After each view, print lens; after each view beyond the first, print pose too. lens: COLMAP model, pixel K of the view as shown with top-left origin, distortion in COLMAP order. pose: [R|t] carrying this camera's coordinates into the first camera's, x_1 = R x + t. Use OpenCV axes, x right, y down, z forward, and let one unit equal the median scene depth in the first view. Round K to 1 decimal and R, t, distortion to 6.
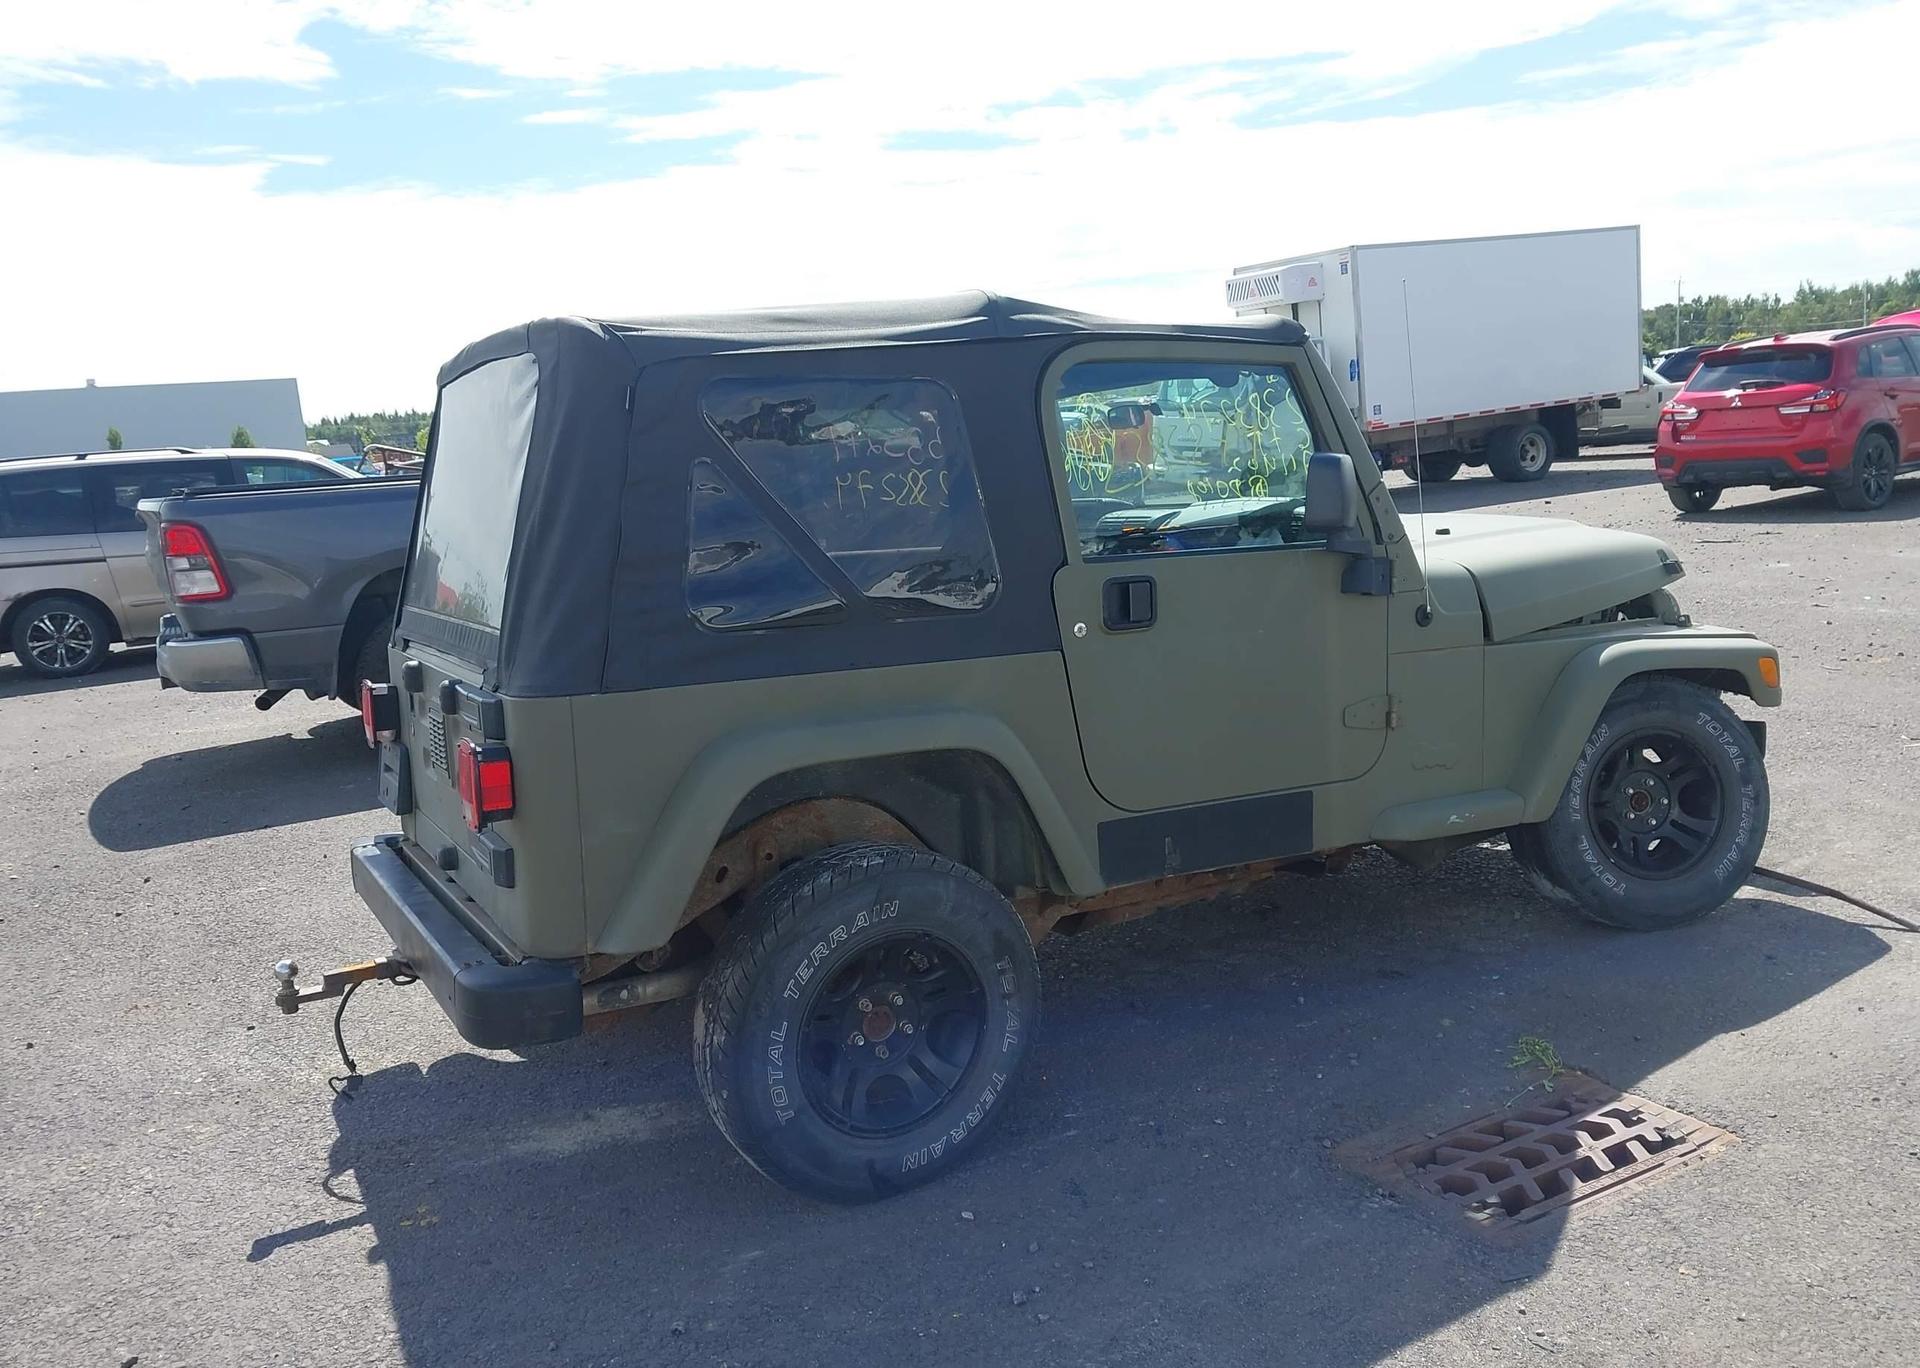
lens RADIAL K [[1527.5, 0, 995.9], [0, 1527.5, 656.0], [0, 0, 1]] dist [0.018333, -0.019450]
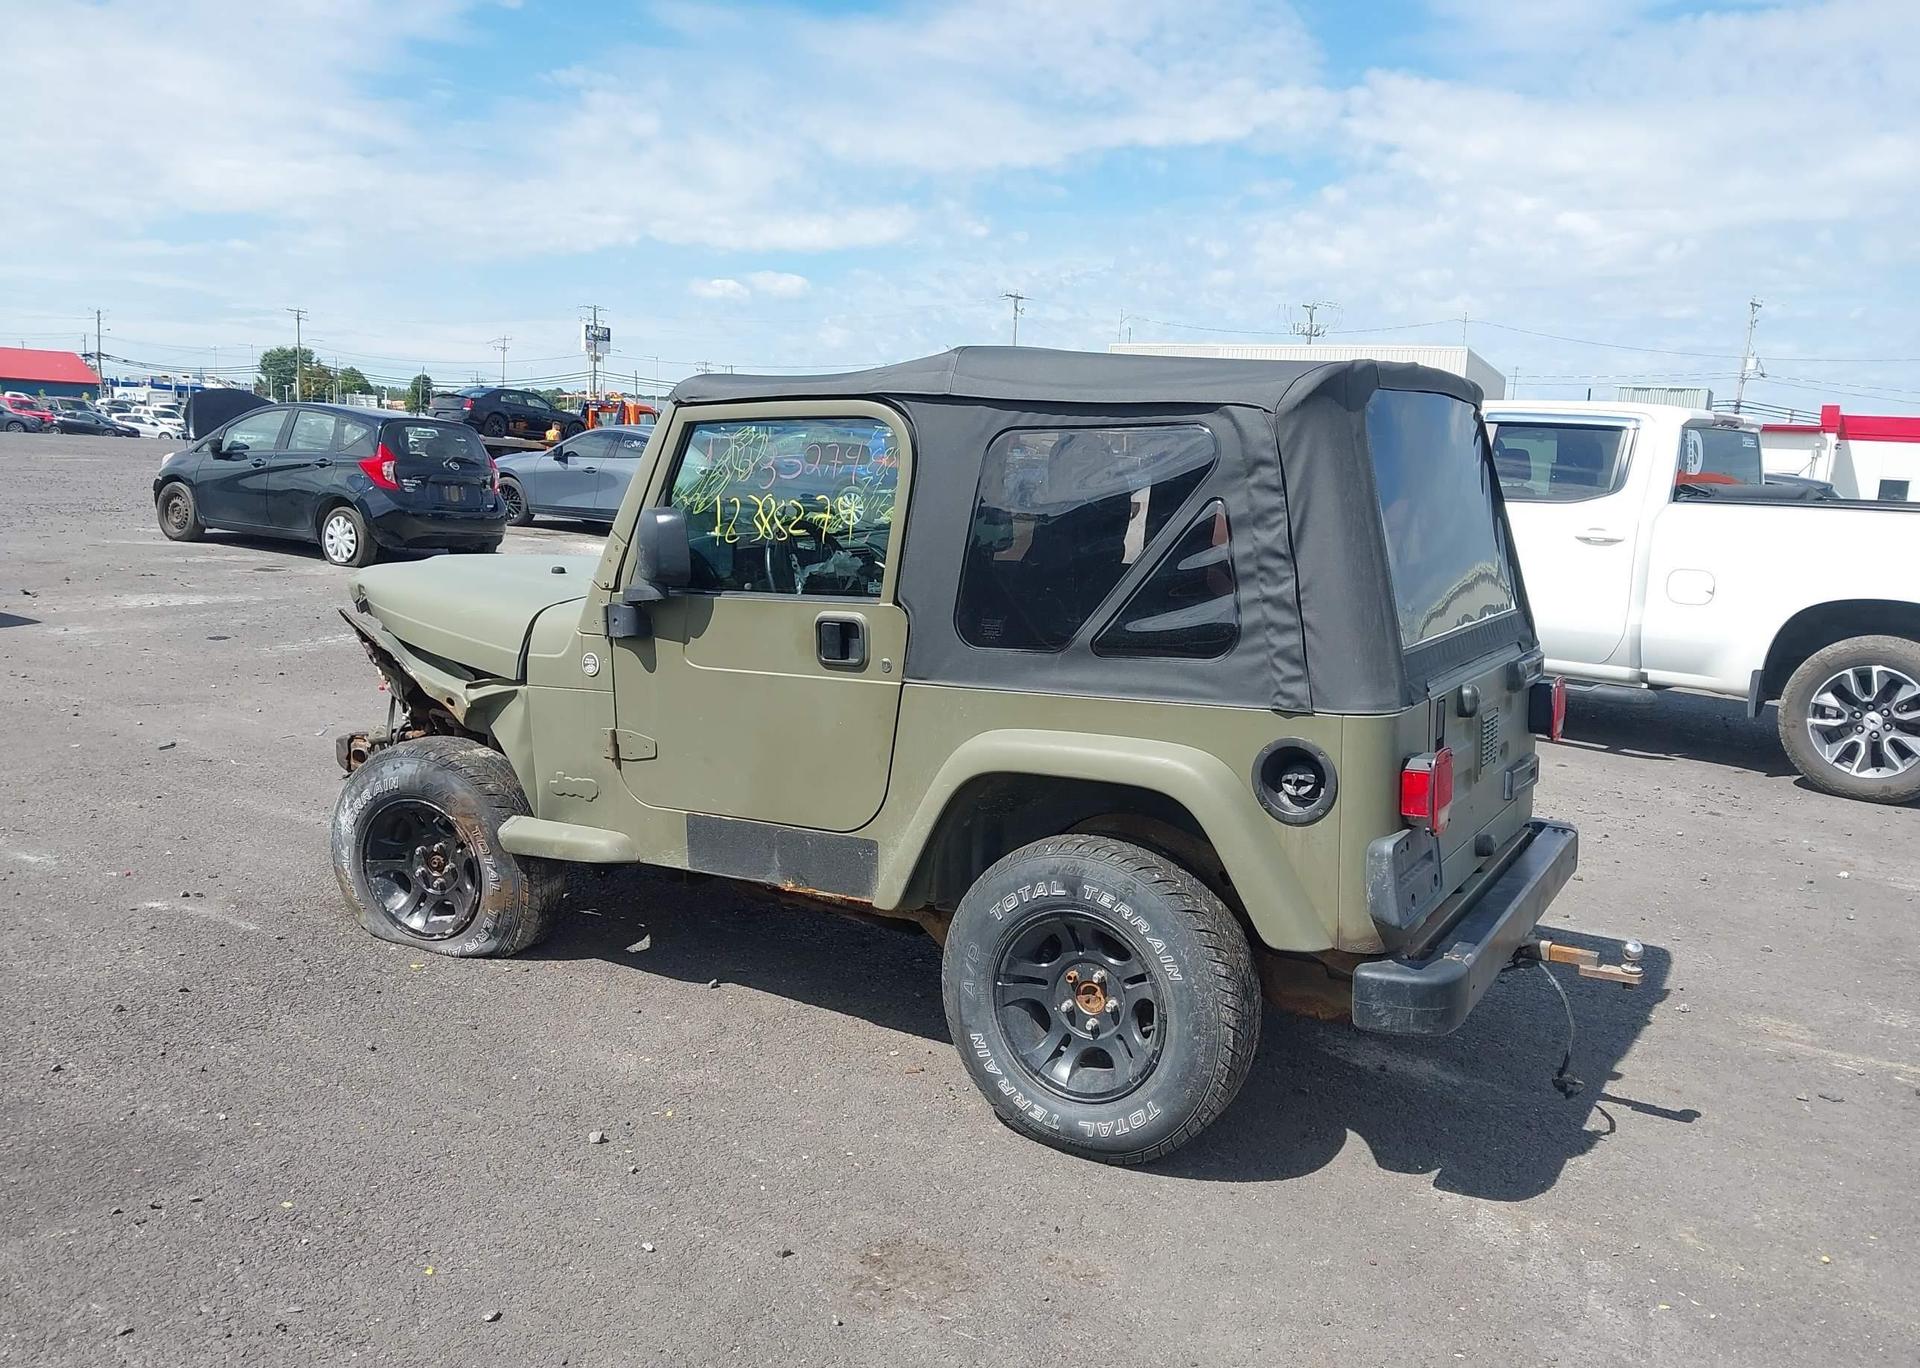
lens RADIAL K [[1527.5, 0, 963.5], [0, 1527.5, 704.8], [0, 0, 1]] dist [0.018333, -0.019450]
pose [[-0.478045, -0.088310, 0.873884, -1.144354], [0.110057, 0.981069, 0.159347, -0.188039], [-0.871413, 0.172352, -0.459276, 1.849487]]
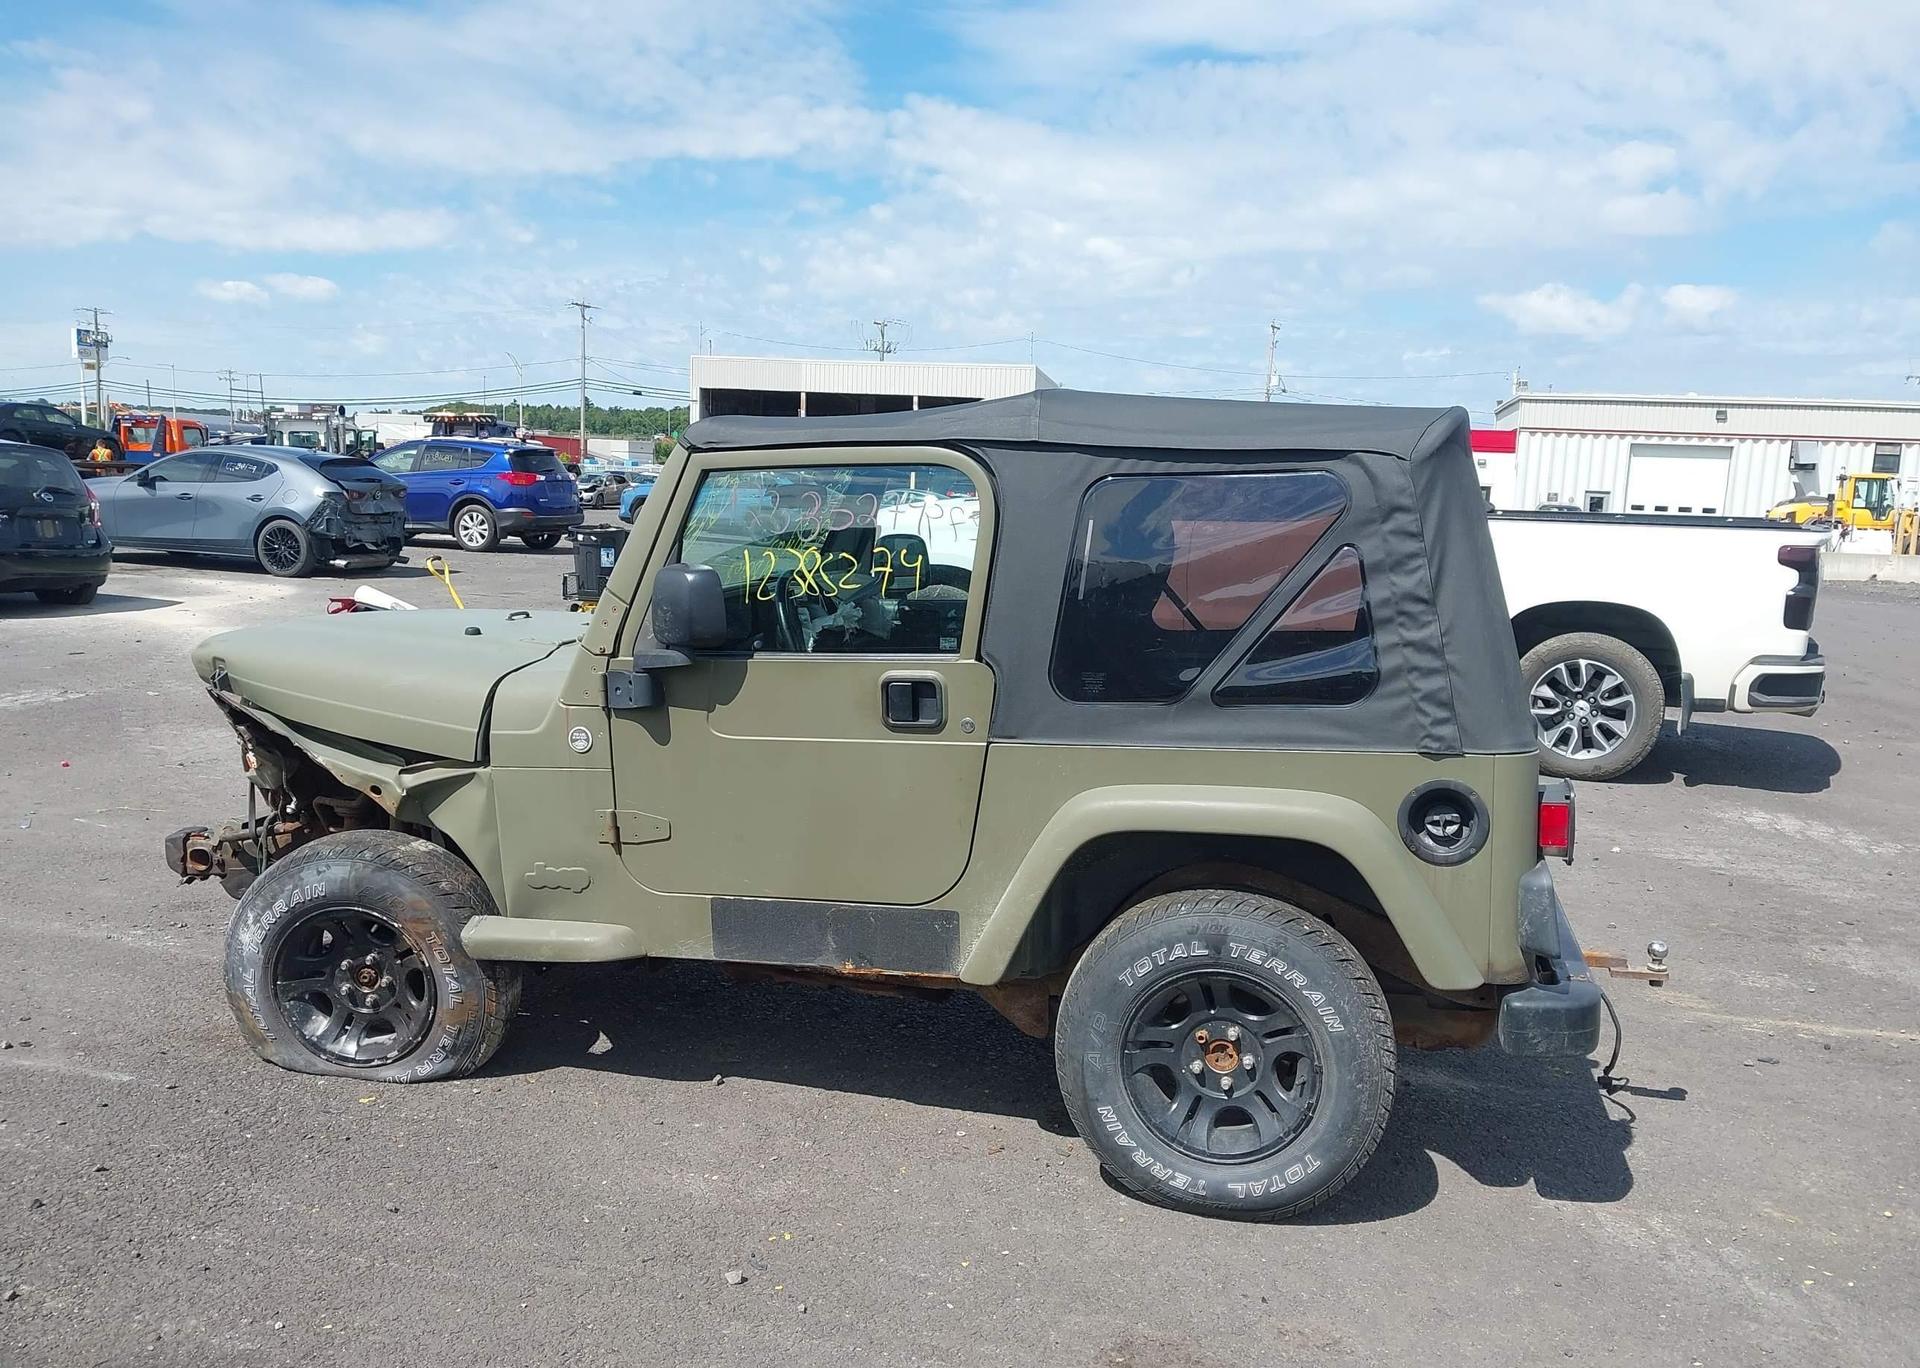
lens RADIAL K [[1527.5, 0, 973.5], [0, 1527.5, 698.0], [0, 0, 1]] dist [0.018333, -0.019450]
pose [[-0.704376, -0.046086, 0.708329, -0.893498], [0.116650, 0.976808, 0.179553, -0.249455], [-0.700176, 0.209099, -0.682665, 2.085068]]
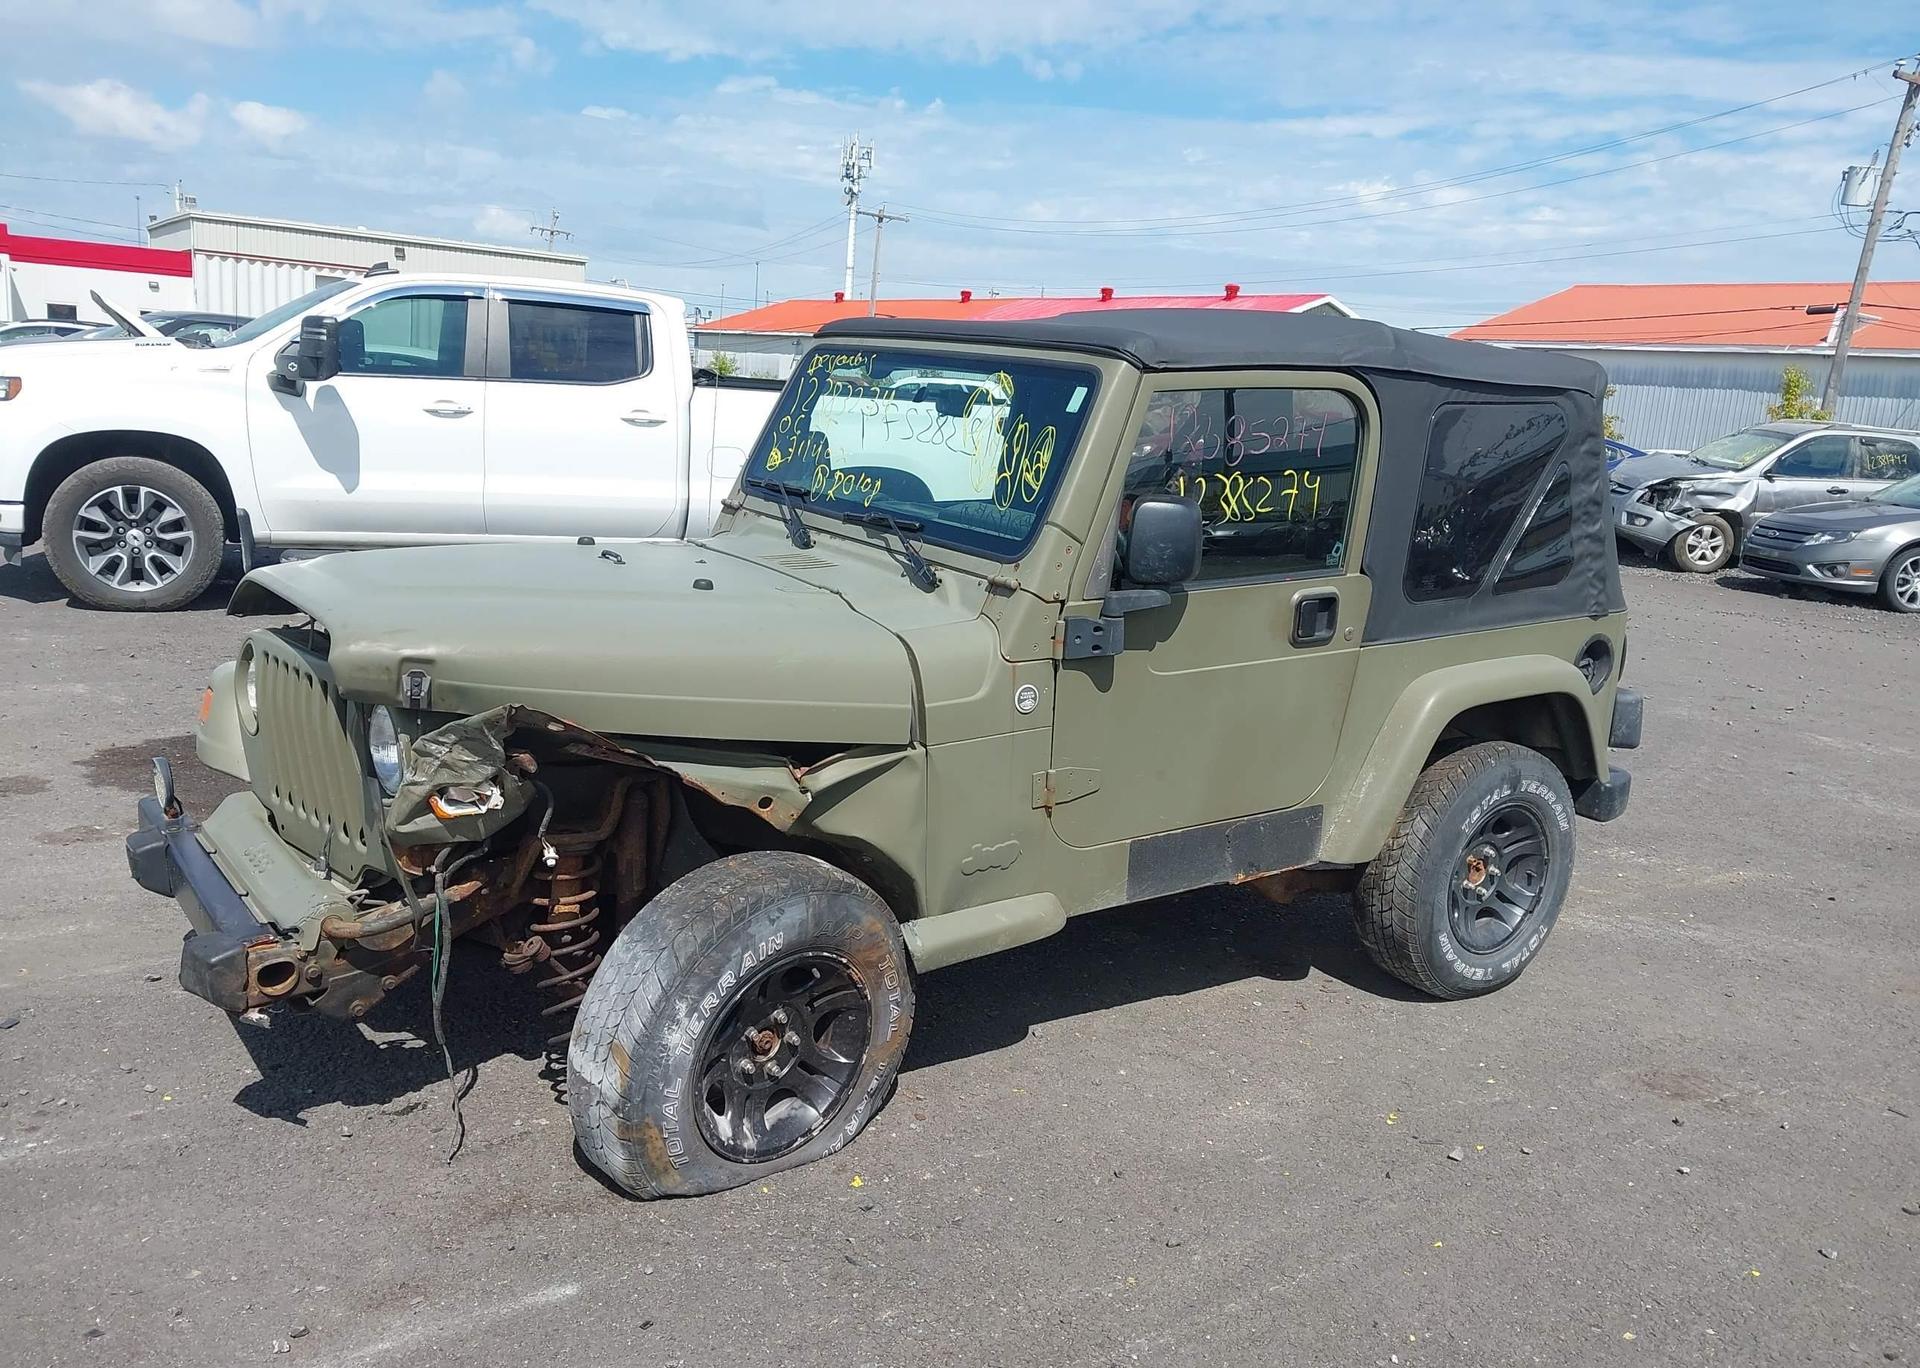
lens RADIAL K [[1527.5, 0, 978.9], [0, 1527.5, 674.7], [0, 0, 1]] dist [0.018333, -0.019450]
pose [[-0.997283, 0.017696, -0.071513, 0.177471], [-0.007029, 0.943436, 0.331480, -0.389607], [0.073334, 0.331082, -0.940748, 2.440129]]
